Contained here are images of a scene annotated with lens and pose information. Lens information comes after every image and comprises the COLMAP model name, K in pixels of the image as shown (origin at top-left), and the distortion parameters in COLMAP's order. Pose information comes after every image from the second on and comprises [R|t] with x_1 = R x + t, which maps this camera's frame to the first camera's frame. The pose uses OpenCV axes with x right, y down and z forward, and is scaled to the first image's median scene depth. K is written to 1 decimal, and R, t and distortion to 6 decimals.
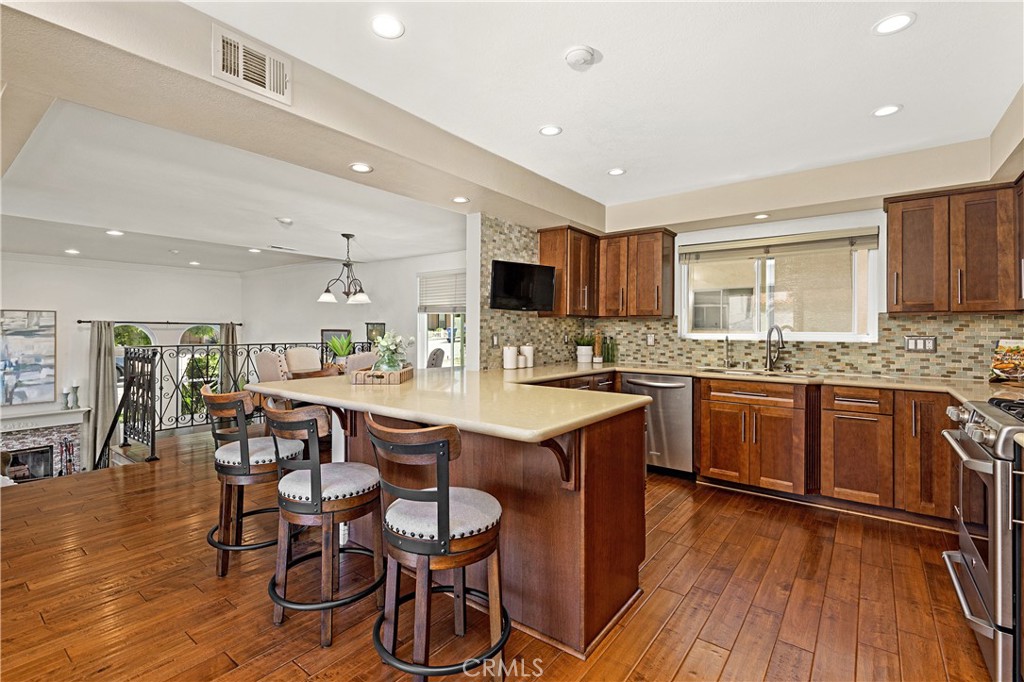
lens RADIAL K [[463.7, 0, 506.6], [0, 463.7, 327.6], [0, 0, 1]] dist [0.003905, -0.000798]
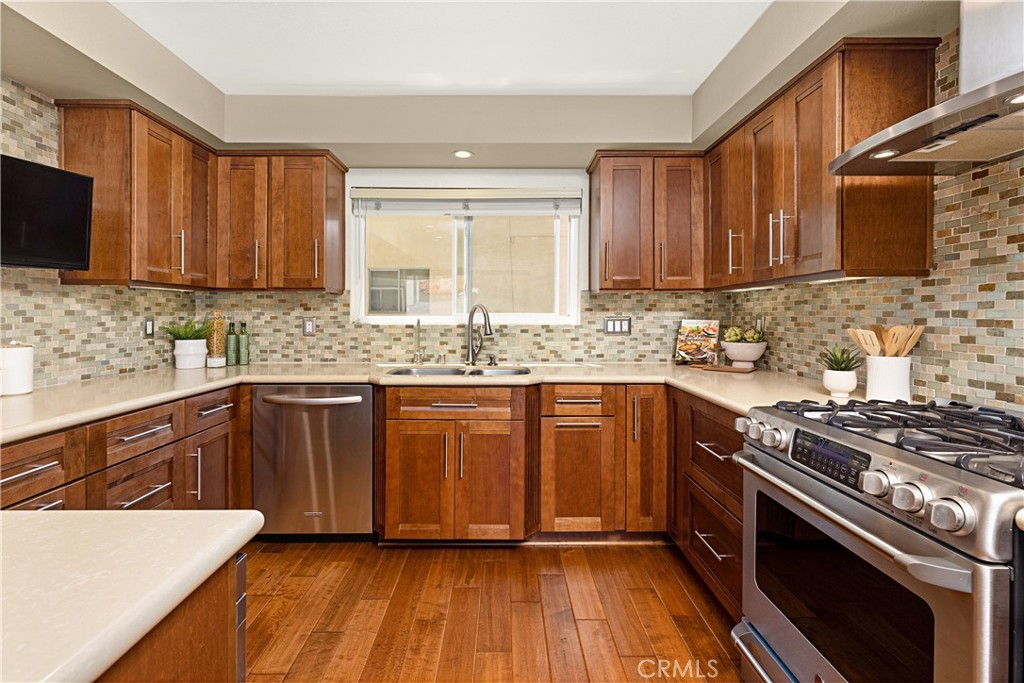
lens RADIAL K [[468.5, 0, 508.6], [0, 468.5, 315.1], [0, 0, 1]] dist [0.001819, 0.000012]
pose [[0.782534, -0.005408, 0.622584, 0.150542], [0.000868, 0.999971, 0.007595, 0.007018], [-0.622607, -0.005403, 0.782516, 0.390584]]
